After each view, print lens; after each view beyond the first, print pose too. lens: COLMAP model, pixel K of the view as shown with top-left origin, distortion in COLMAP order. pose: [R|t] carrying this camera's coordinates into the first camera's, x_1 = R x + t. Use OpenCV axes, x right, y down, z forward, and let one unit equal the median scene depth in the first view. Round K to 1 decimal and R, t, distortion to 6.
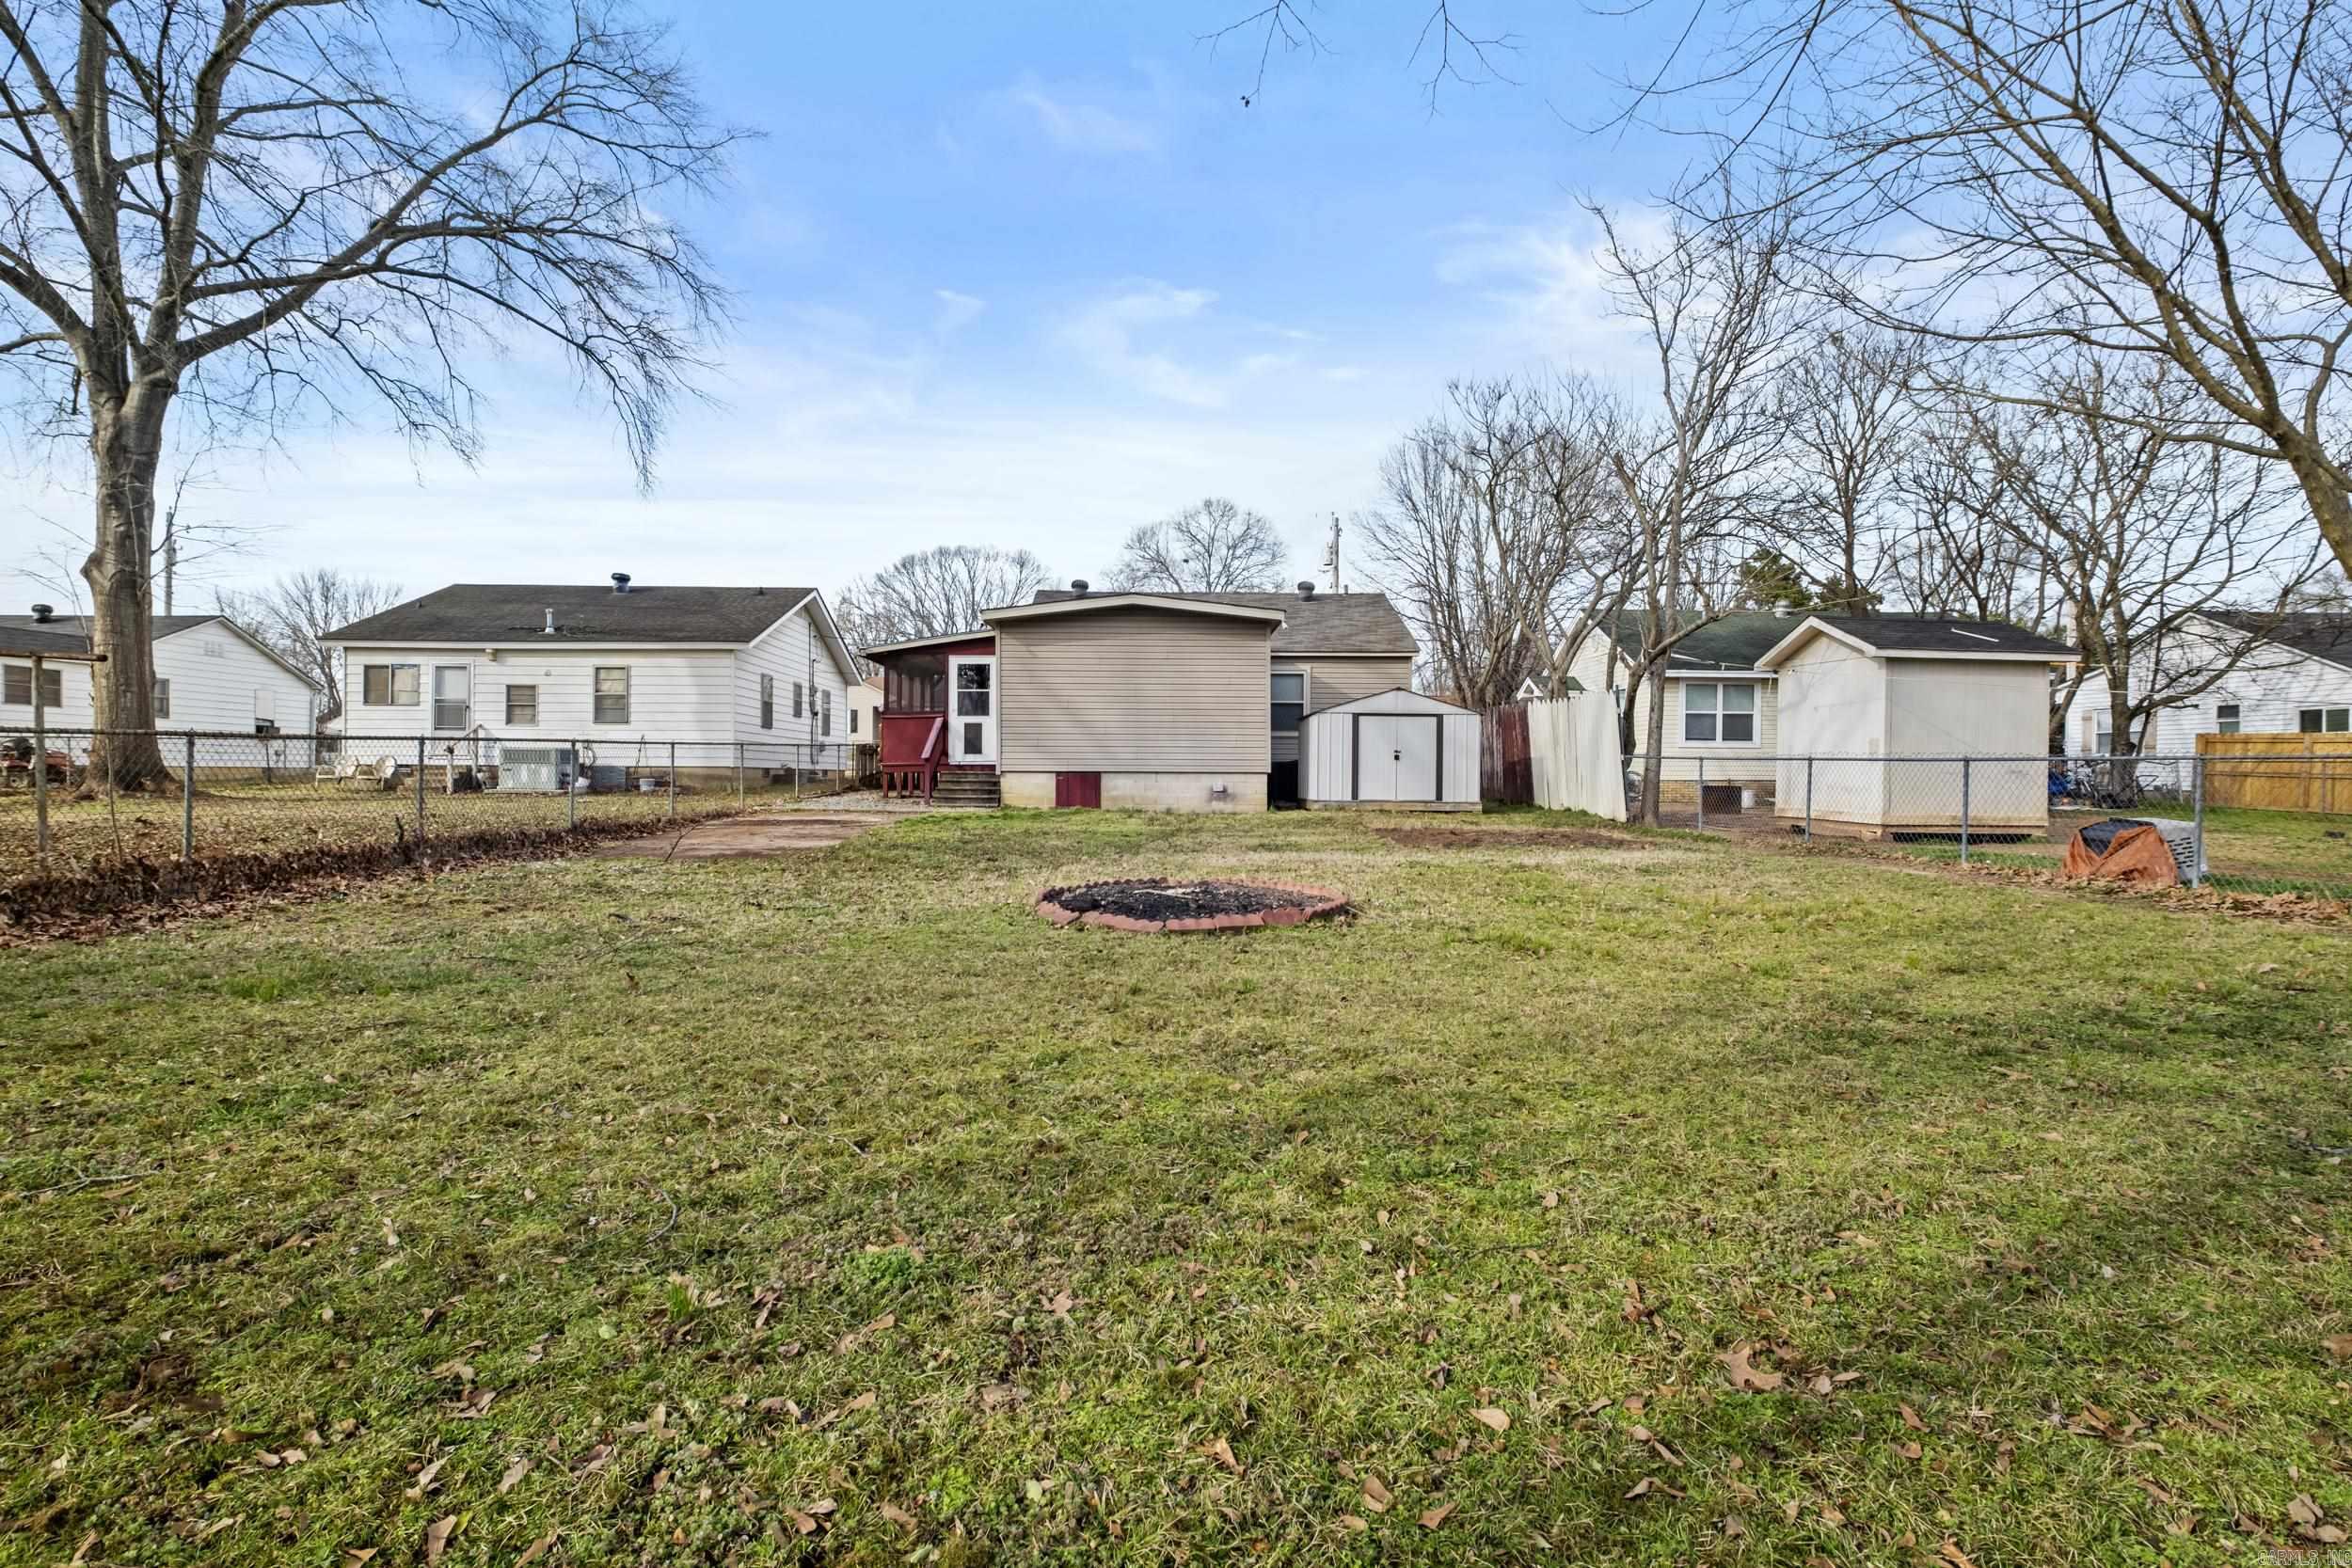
lens RADIAL K [[1166.2, 0, 1170.5], [0, 1166.2, 782.3], [0, 0, 1]] dist [0.014110, 0.002066]
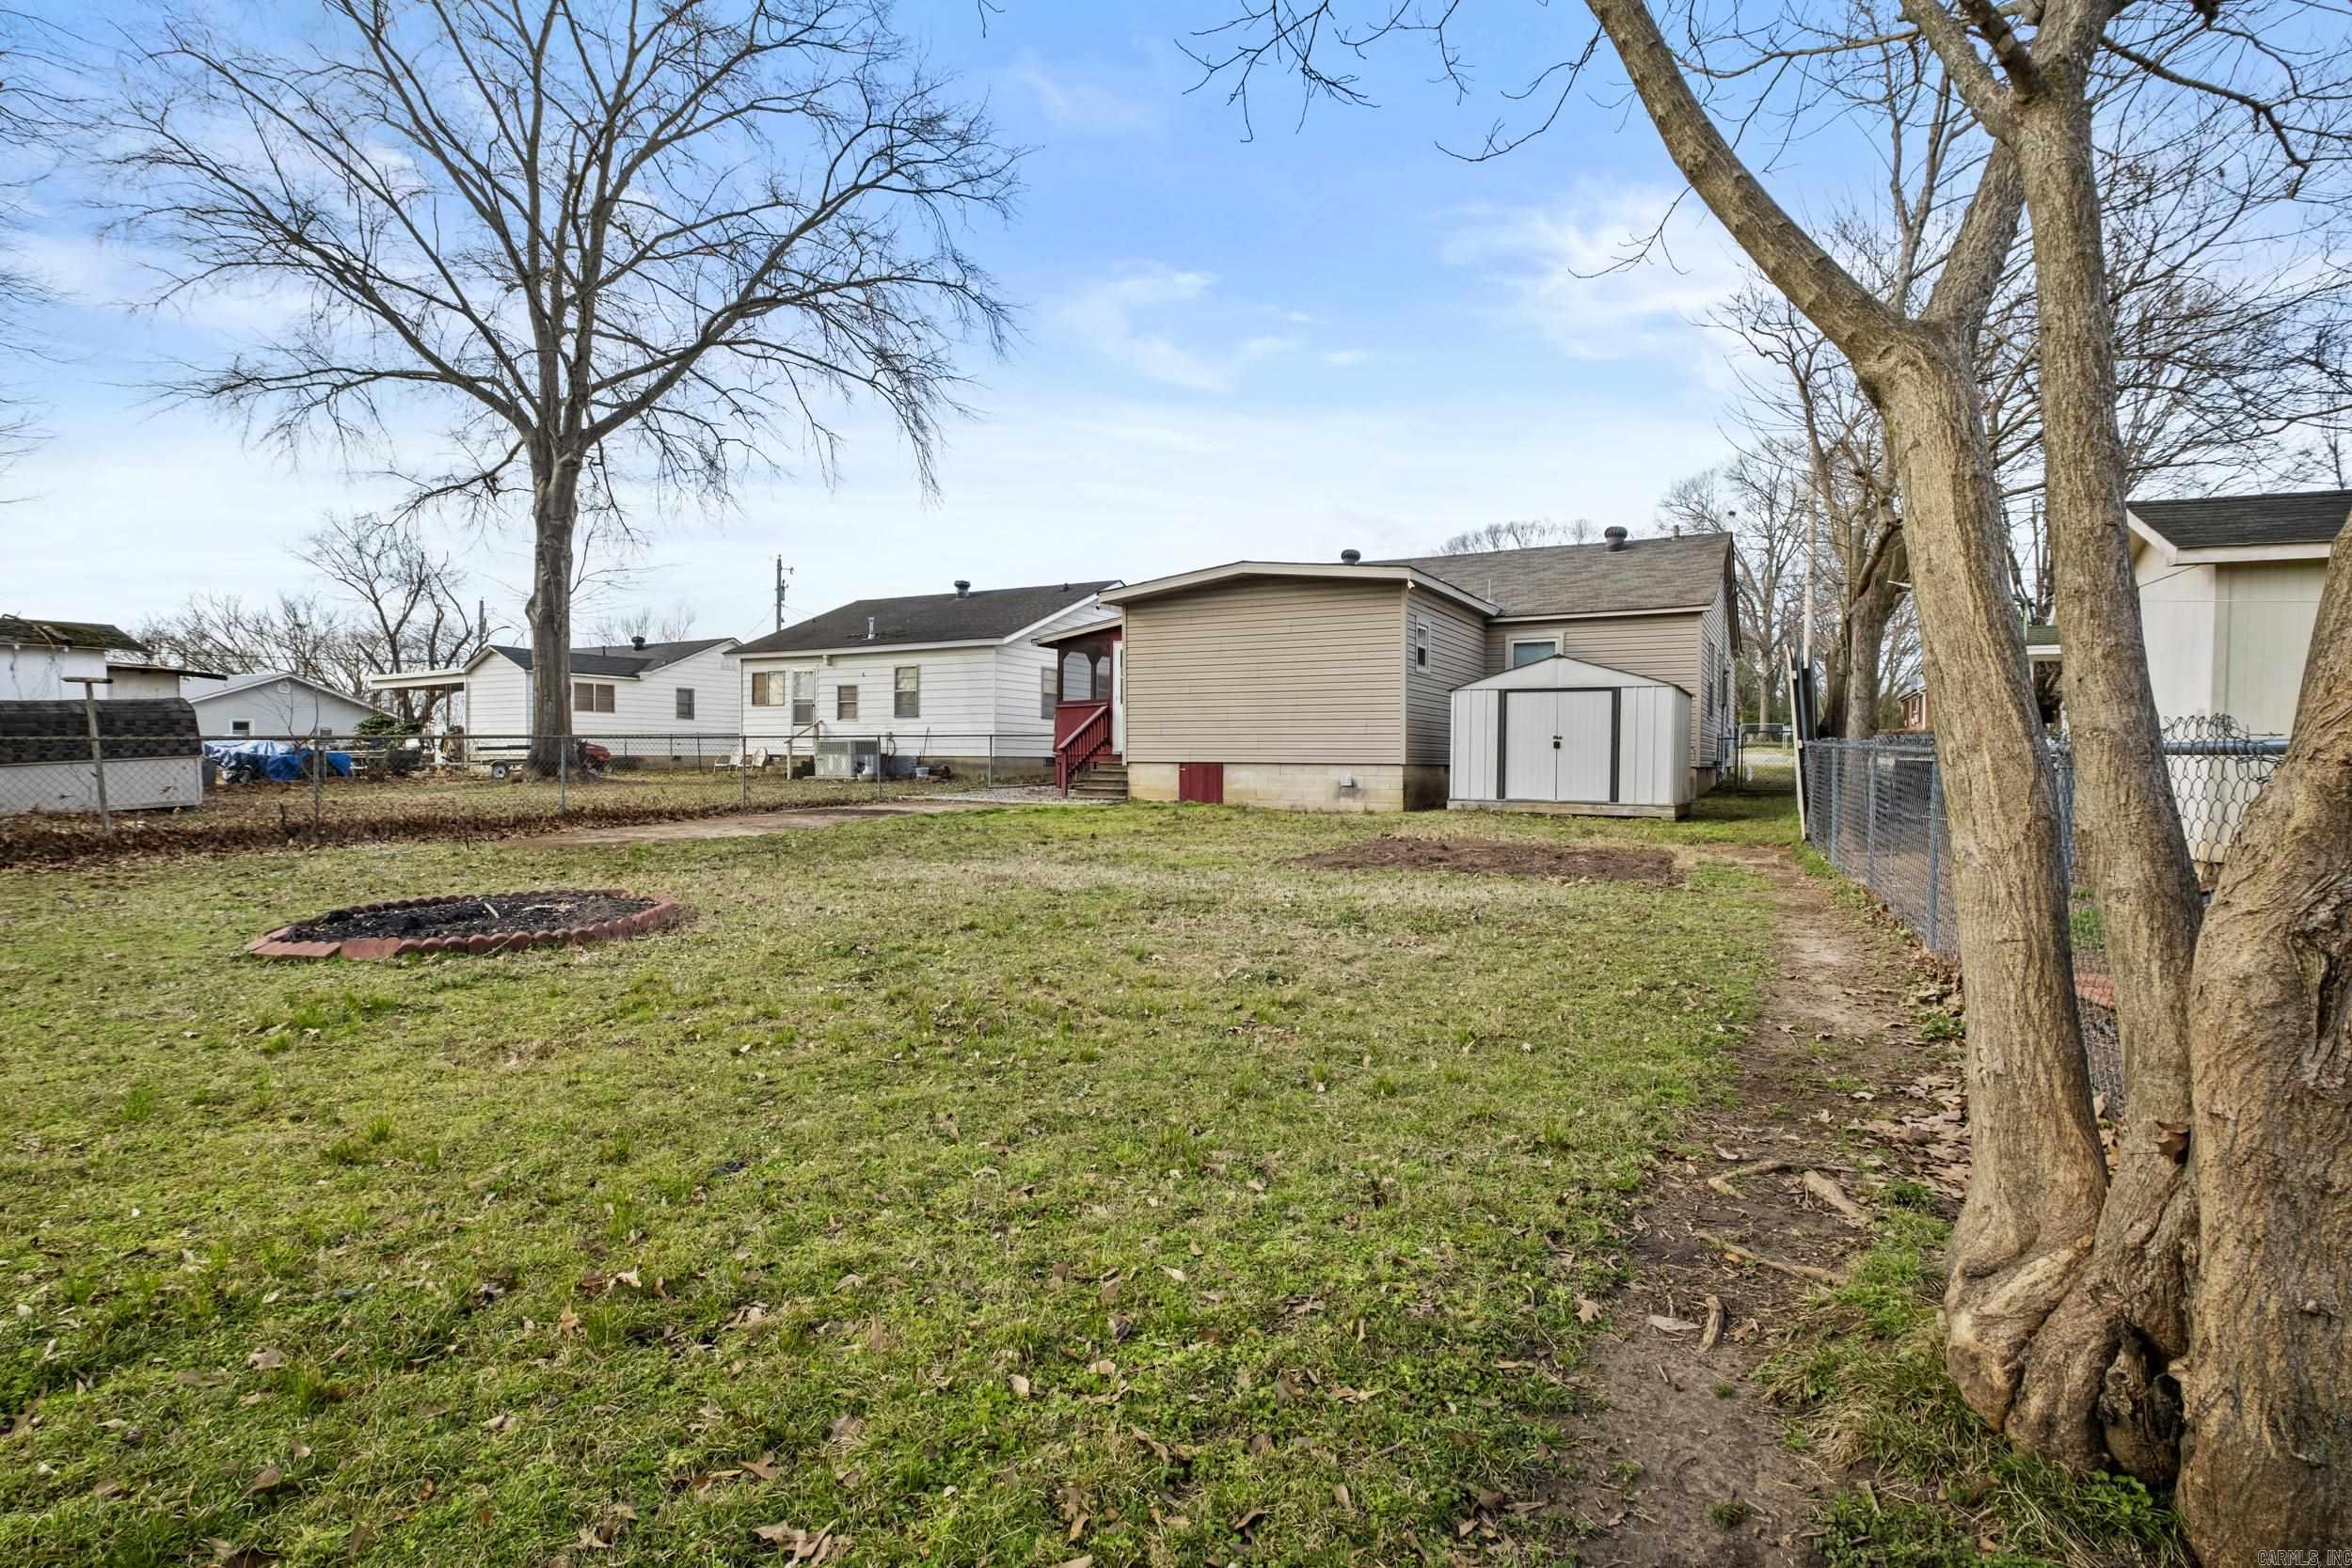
lens RADIAL K [[1166.2, 0, 1180.6], [0, 1166.2, 787.5], [0, 0, 1]] dist [0.014110, 0.002066]
pose [[0.867762, 0.012656, -0.496818, 0.314258], [-0.004925, 0.999846, 0.016869, -0.004327], [0.496955, -0.012191, 0.867691, 0.176878]]
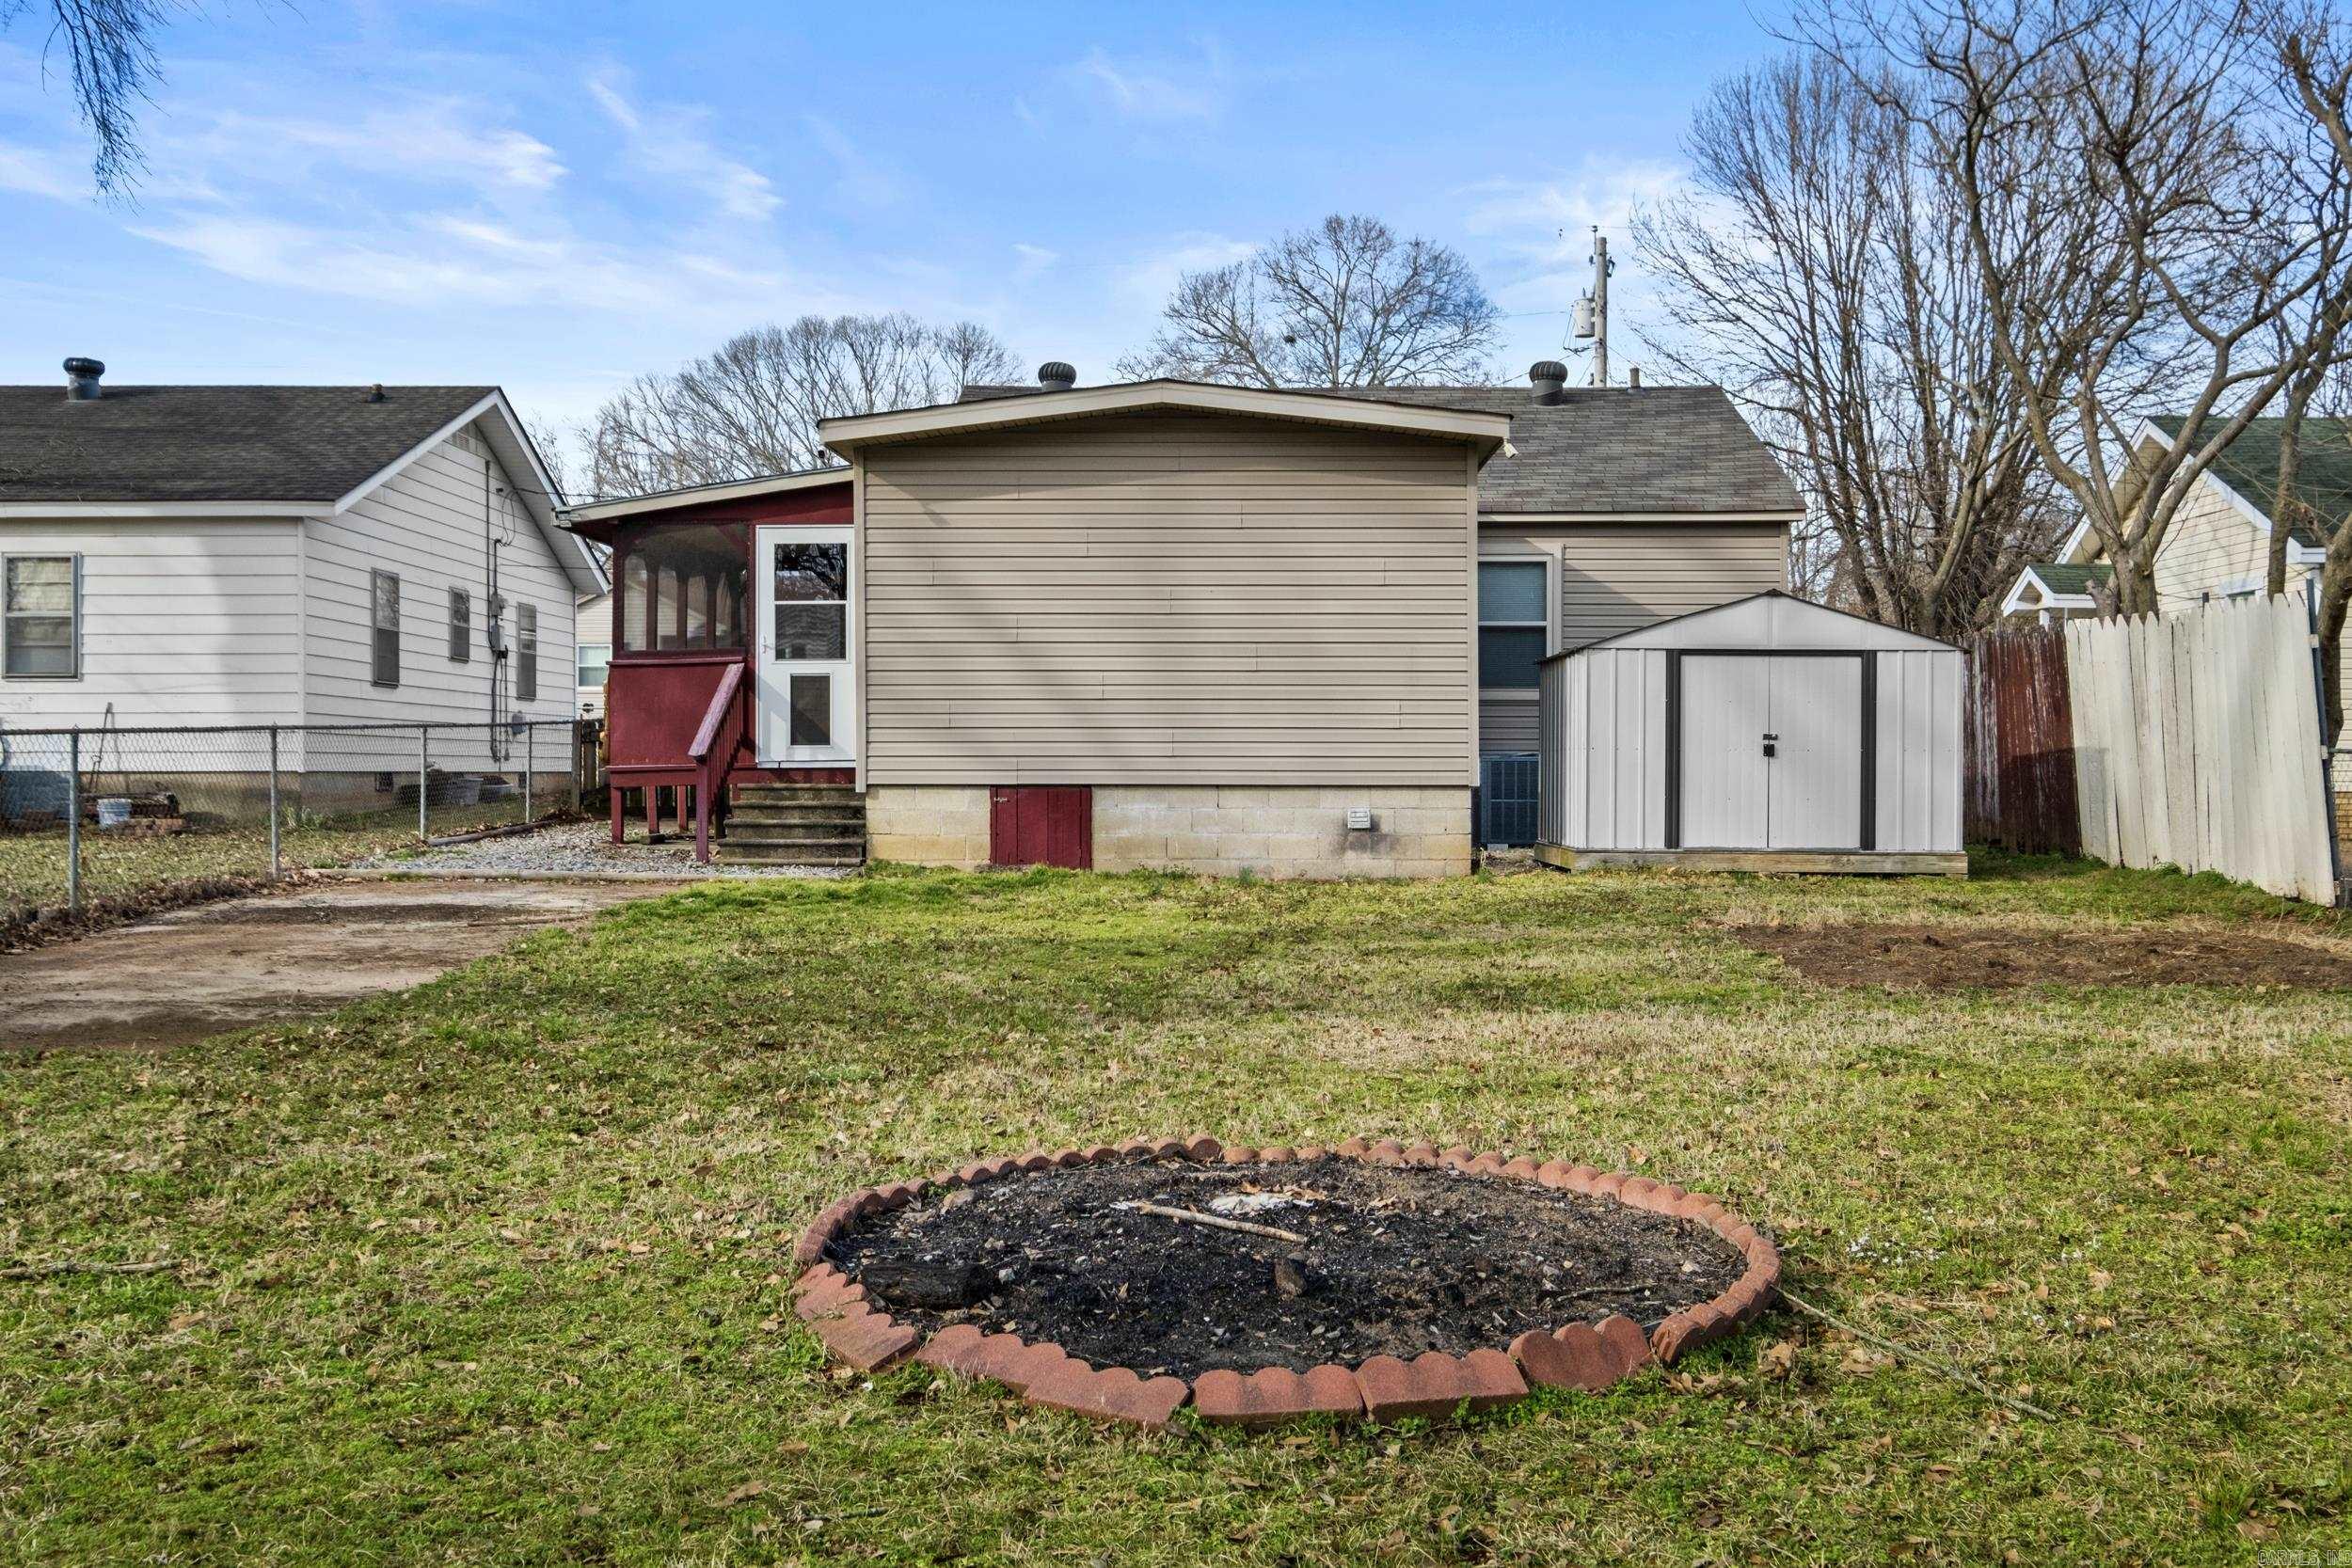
lens RADIAL K [[2253.7, 0, 1184.8], [0, 2253.7, 780.9], [0, 0, 1]] dist [0.011595, 0.000000]
pose [[0.999389, -0.003627, -0.034756, 0.004260], [0.003676, 0.999992, 0.001340, -0.010244], [0.034751, -0.001467, 0.999395, 0.130492]]
